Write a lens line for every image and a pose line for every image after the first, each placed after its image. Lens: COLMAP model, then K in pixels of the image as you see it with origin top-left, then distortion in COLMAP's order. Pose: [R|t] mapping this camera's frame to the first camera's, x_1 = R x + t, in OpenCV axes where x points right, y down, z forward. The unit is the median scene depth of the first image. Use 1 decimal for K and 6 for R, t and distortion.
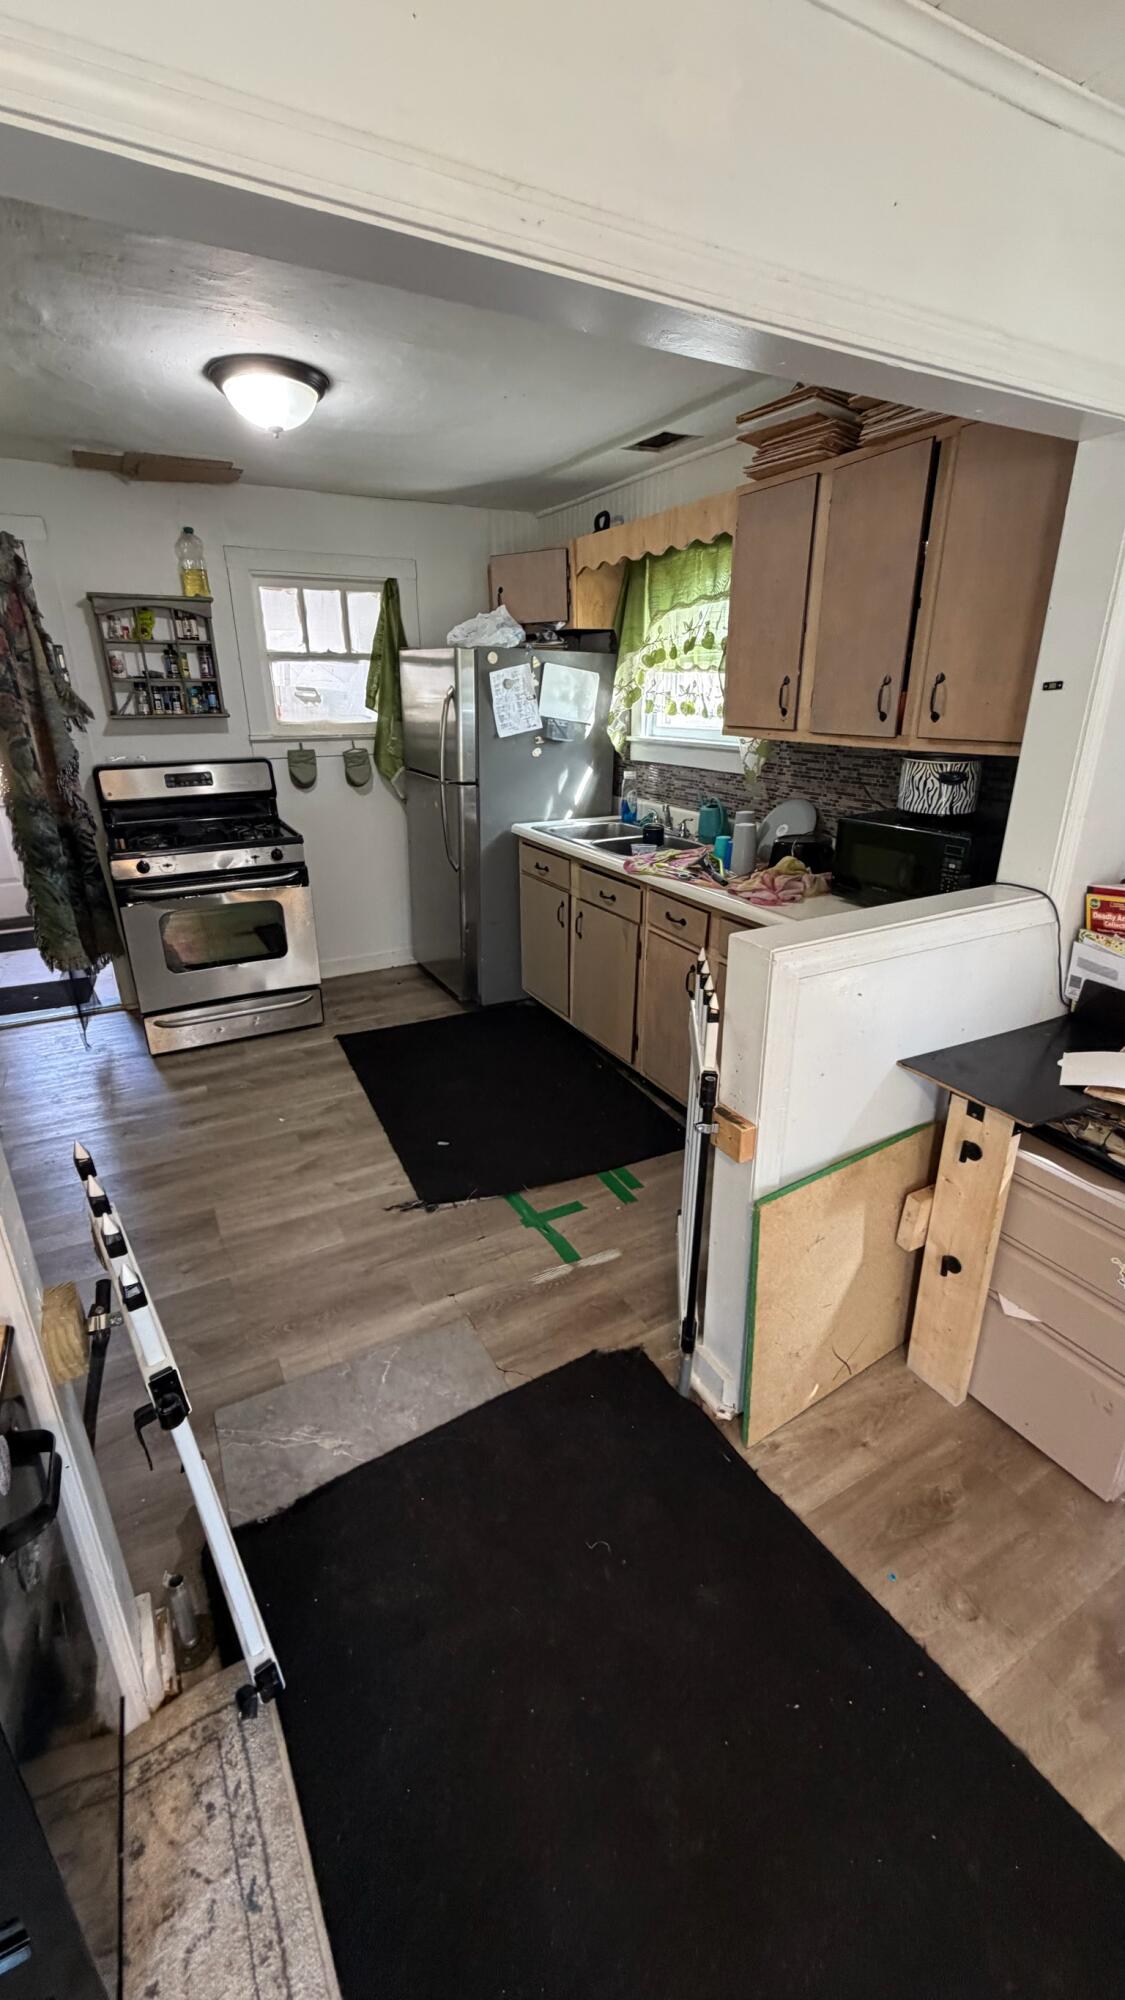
lens RADIAL K [[804.5, 0, 568.7], [0, 804.5, 992.2], [0, 0, 1]] dist [0.002416, -0.000301]
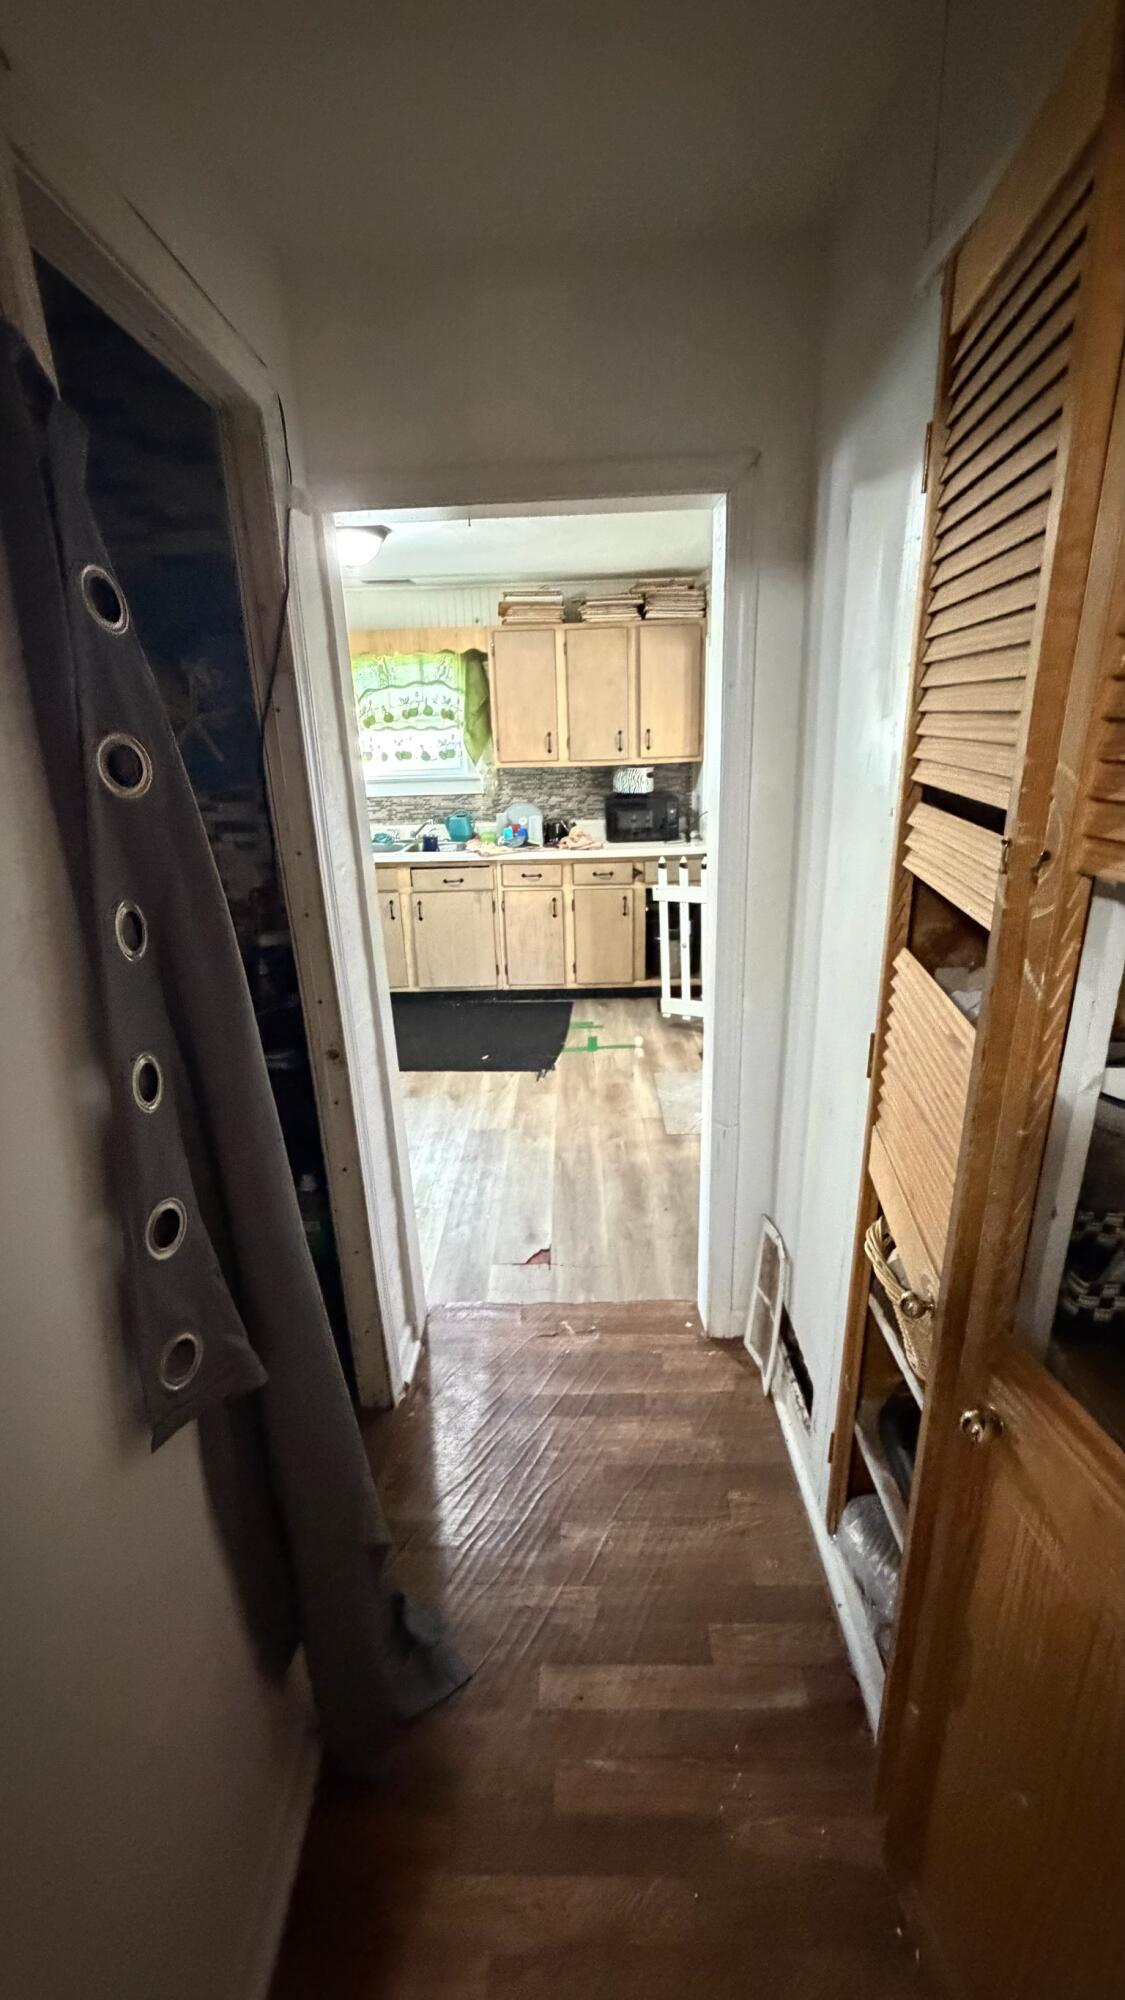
lens RADIAL K [[804.5, 0, 565.8], [0, 804.5, 991.5], [0, 0, 1]] dist [0.002416, -0.000301]
pose [[0.482304, -0.286145, 0.827952, -0.992073], [0.336144, 0.933246, 0.126723, -0.042086], [-0.808944, 0.217192, 0.546294, 0.066964]]
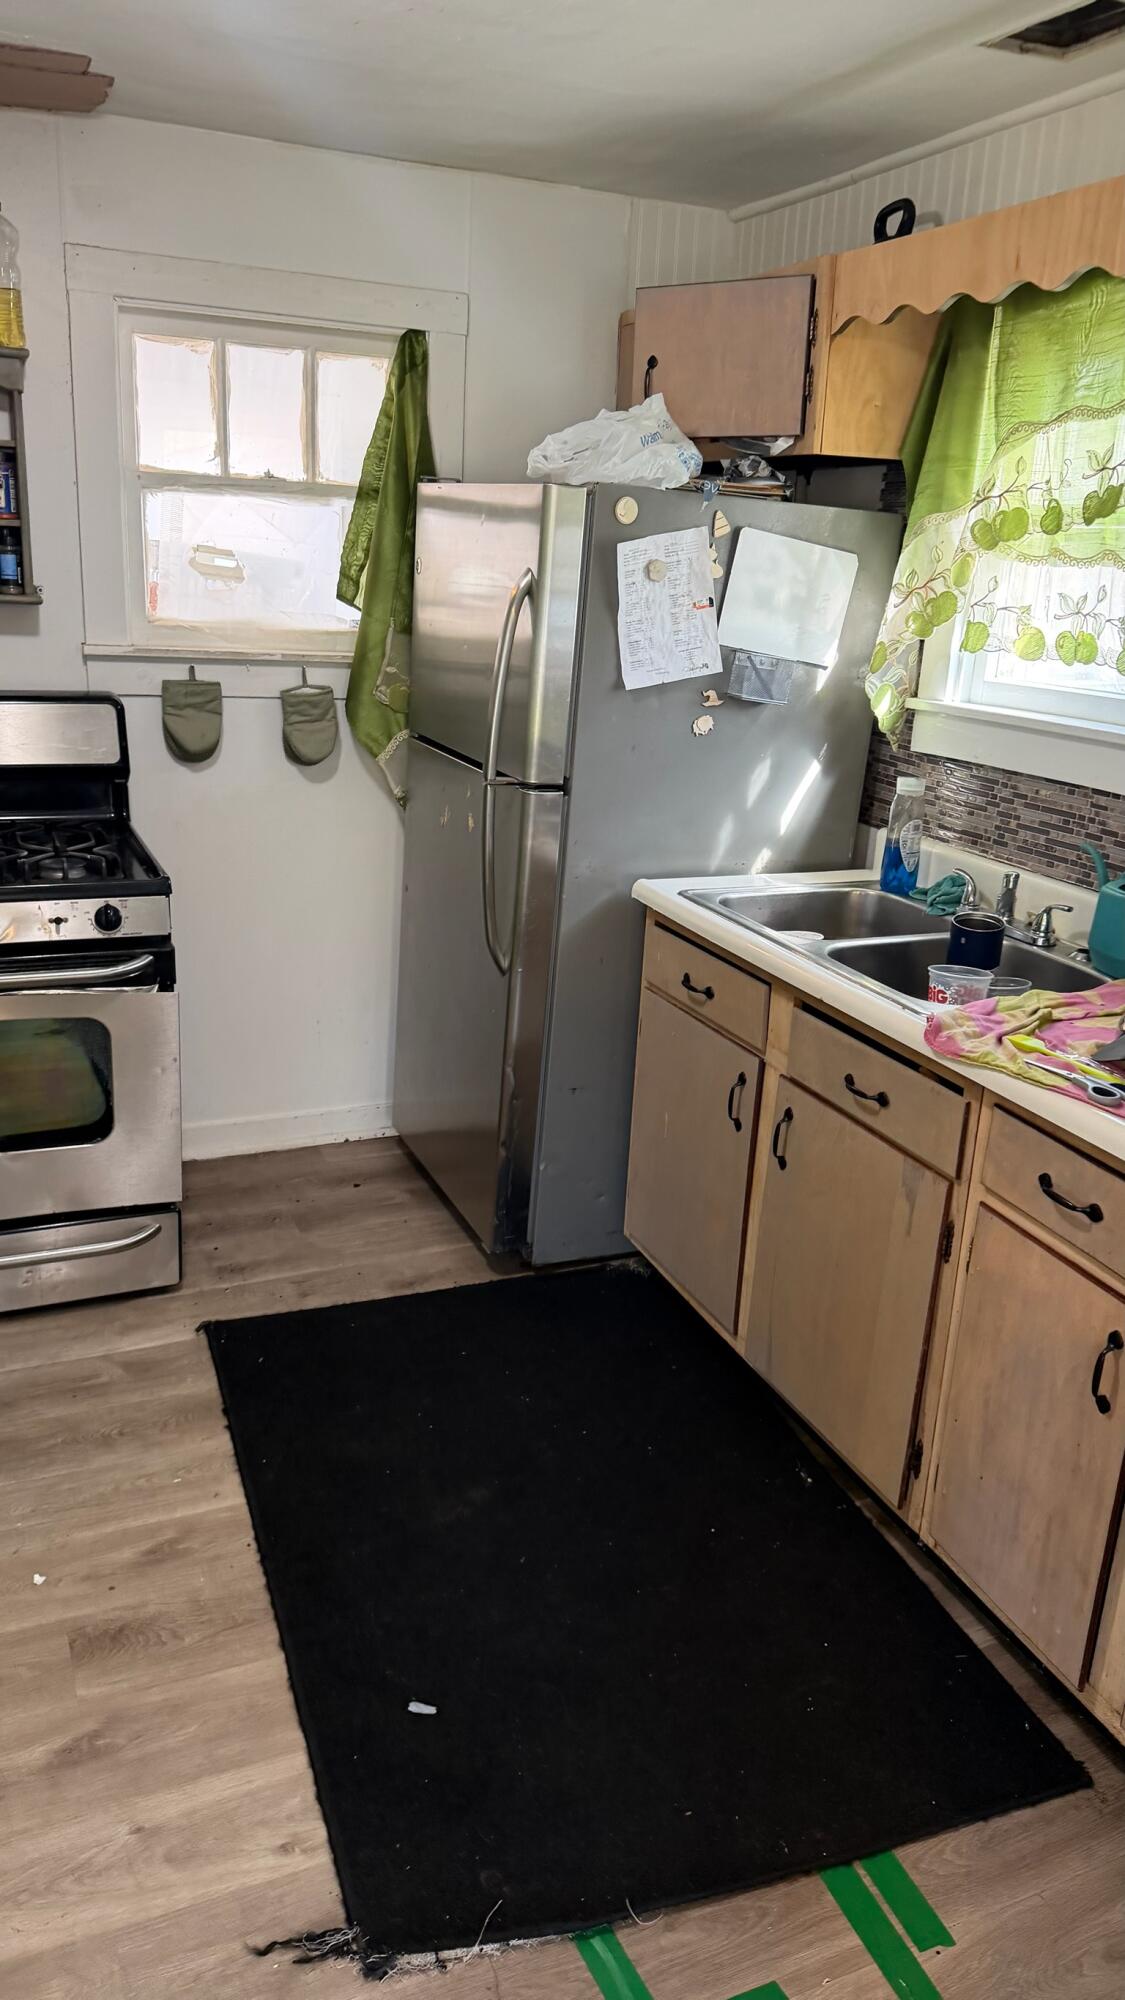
lens RADIAL K [[1435.4, 0, 567.1], [0, 1435.4, 999.7], [0, 0, 1]] dist [0.047066, -0.042631]
pose [[0.994640, 0.075561, -0.070579, -0.049790], [-0.079849, 0.994996, -0.060053, -0.096524], [0.065688, 0.065367, 0.995697, 0.222951]]
